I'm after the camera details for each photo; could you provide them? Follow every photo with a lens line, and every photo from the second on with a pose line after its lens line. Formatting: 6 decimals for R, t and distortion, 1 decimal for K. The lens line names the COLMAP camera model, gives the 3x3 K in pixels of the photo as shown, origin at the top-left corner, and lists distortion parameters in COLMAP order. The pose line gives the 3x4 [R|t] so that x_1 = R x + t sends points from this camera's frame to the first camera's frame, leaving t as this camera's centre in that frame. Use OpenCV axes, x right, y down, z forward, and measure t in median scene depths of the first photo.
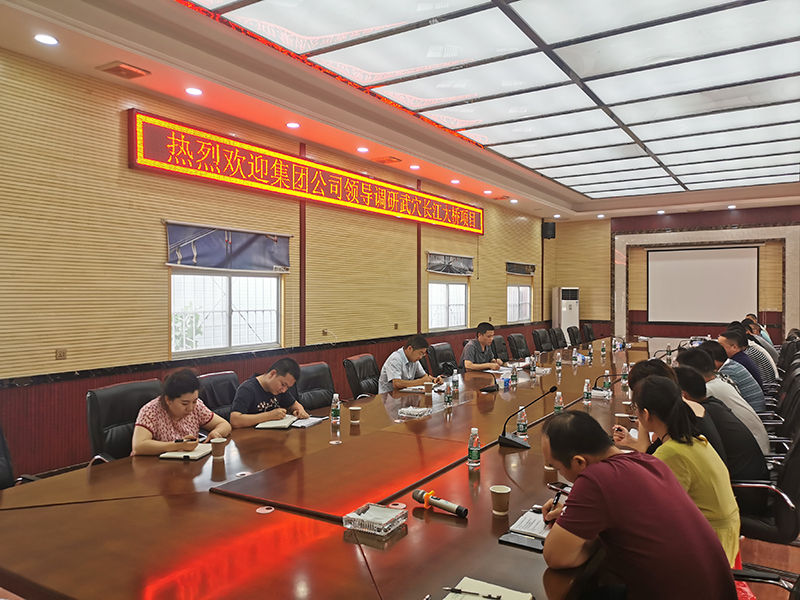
lens RADIAL K [[626.9, 0, 400.0], [0, 626.9, 300.0], [0, 0, 1]] dist [0.038288, -0.001494]
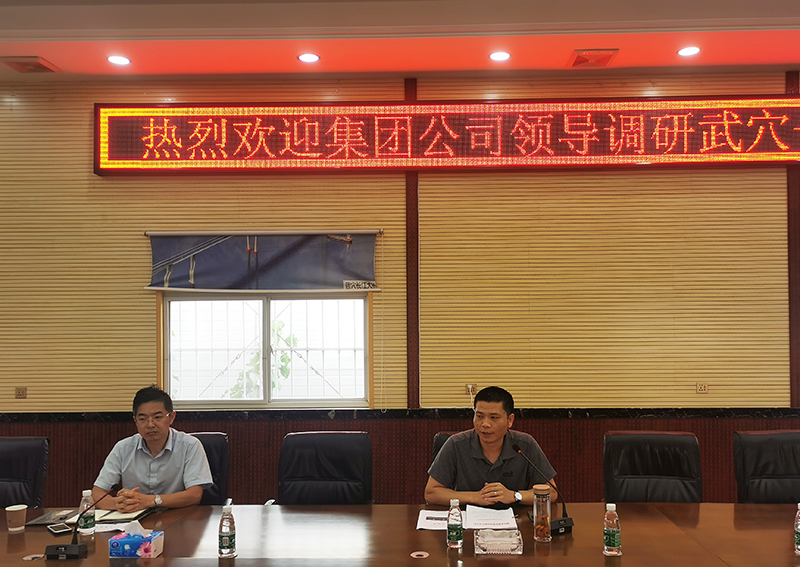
lens RADIAL K [[695.3, 0, 400.2], [0, 695.3, 312.6], [0, 0, 1]] dist [0.007378, 0.106874]
pose [[0.513101, -0.015328, -0.858191, 0.438141], [0.000299, 0.999844, -0.017678, -0.008577], [0.858328, 0.008814, 0.513025, 0.668586]]
